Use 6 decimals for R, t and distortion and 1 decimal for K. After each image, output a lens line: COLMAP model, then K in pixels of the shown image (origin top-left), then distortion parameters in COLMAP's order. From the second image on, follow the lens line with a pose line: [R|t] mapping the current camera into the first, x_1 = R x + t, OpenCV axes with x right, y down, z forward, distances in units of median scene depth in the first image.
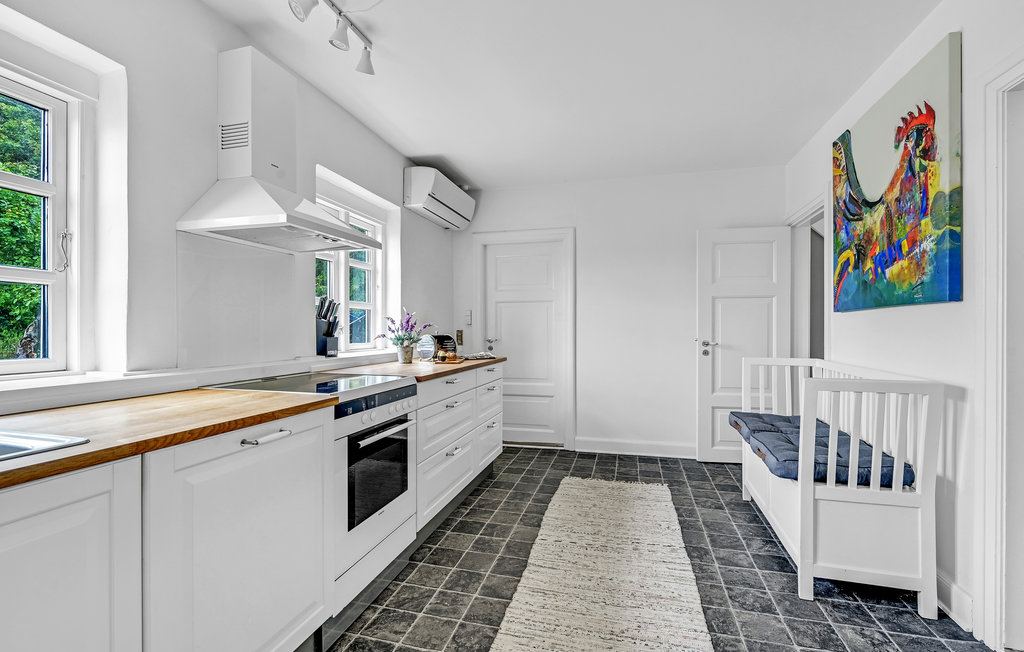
lens RADIAL K [[450.9, 0, 507.6], [0, 450.9, 326.8], [0, 0, 1]] dist [-0.002963, -0.000365]
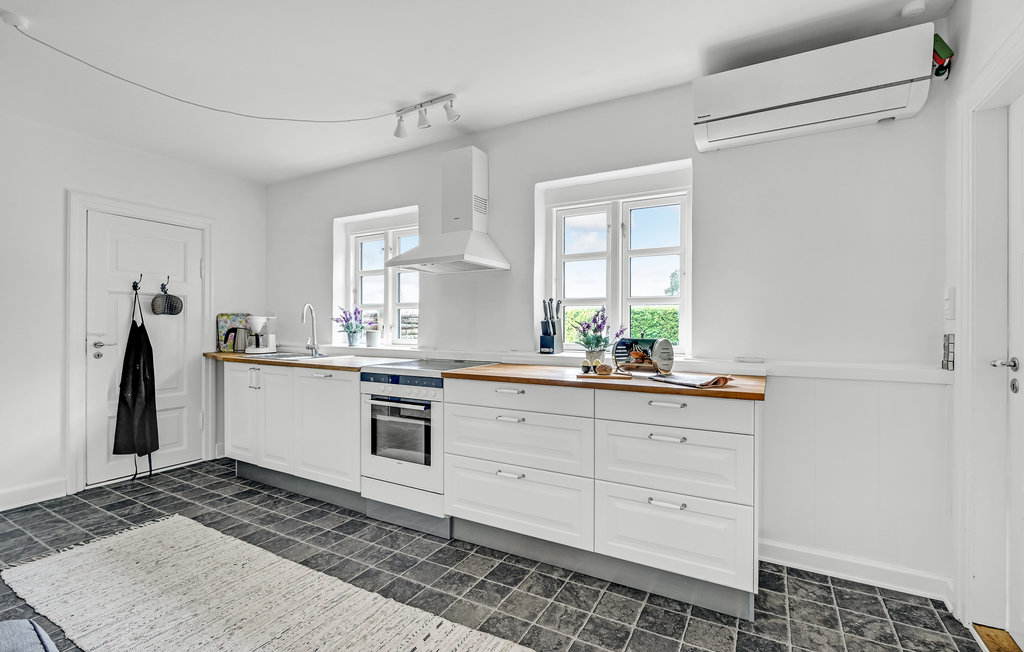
lens RADIAL K [[450.9, 0, 507.6], [0, 450.9, 326.8], [0, 0, 1]] dist [-0.002963, -0.000365]
pose [[-0.243179, 0.004076, -0.969973, 0.874014], [0.000638, 0.999992, 0.004042, -0.004269], [0.969981, 0.000365, -0.243179, 1.501049]]
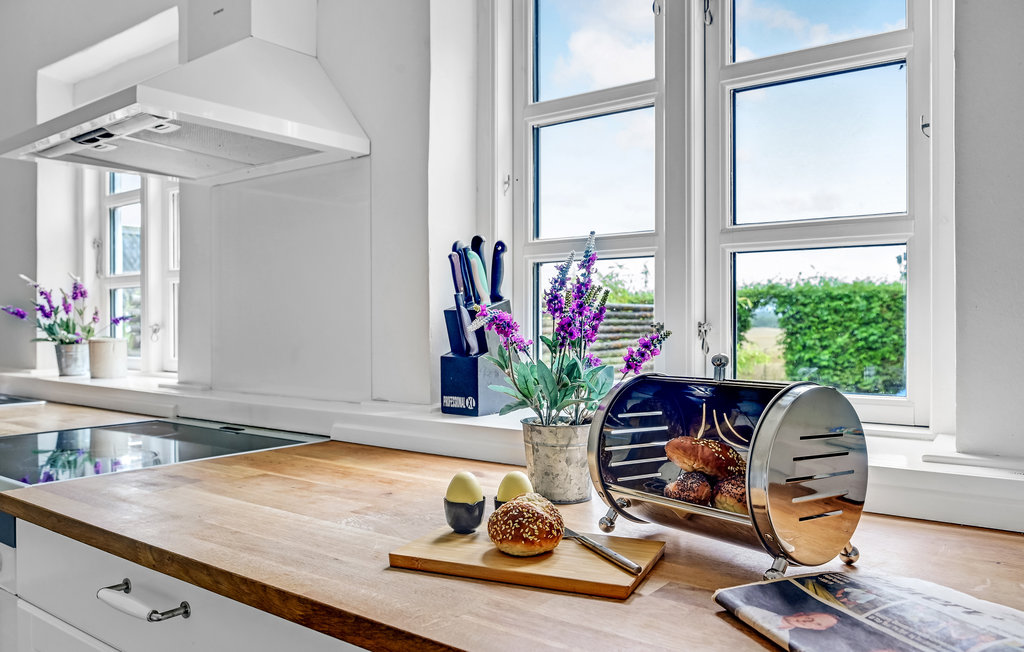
lens RADIAL K [[777.0, 0, 512.0], [0, 777.0, 326.0], [0, 0, 1]] dist [-0.029115, 0.000605]
pose [[-0.364287, 0.006247, -0.931266, 0.169409], [0.006407, 0.999971, 0.004201, -0.002415], [0.931265, -0.004436, -0.364316, 1.597128]]
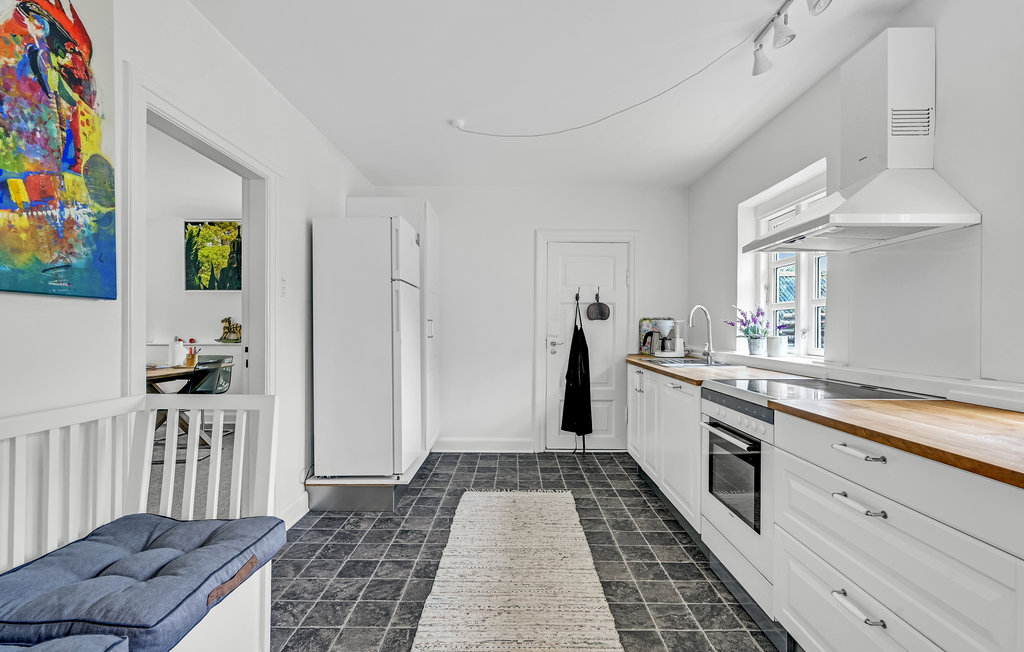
lens RADIAL K [[452.1, 0, 517.3], [0, 452.1, 330.3], [0, 0, 1]] dist [-0.000049, 0.000280]
pose [[-0.962889, -0.000442, -0.269896, 0.414767], [-0.001251, 0.999995, 0.002825, -0.003471], [0.269894, 0.003058, -0.962885, 1.680839]]
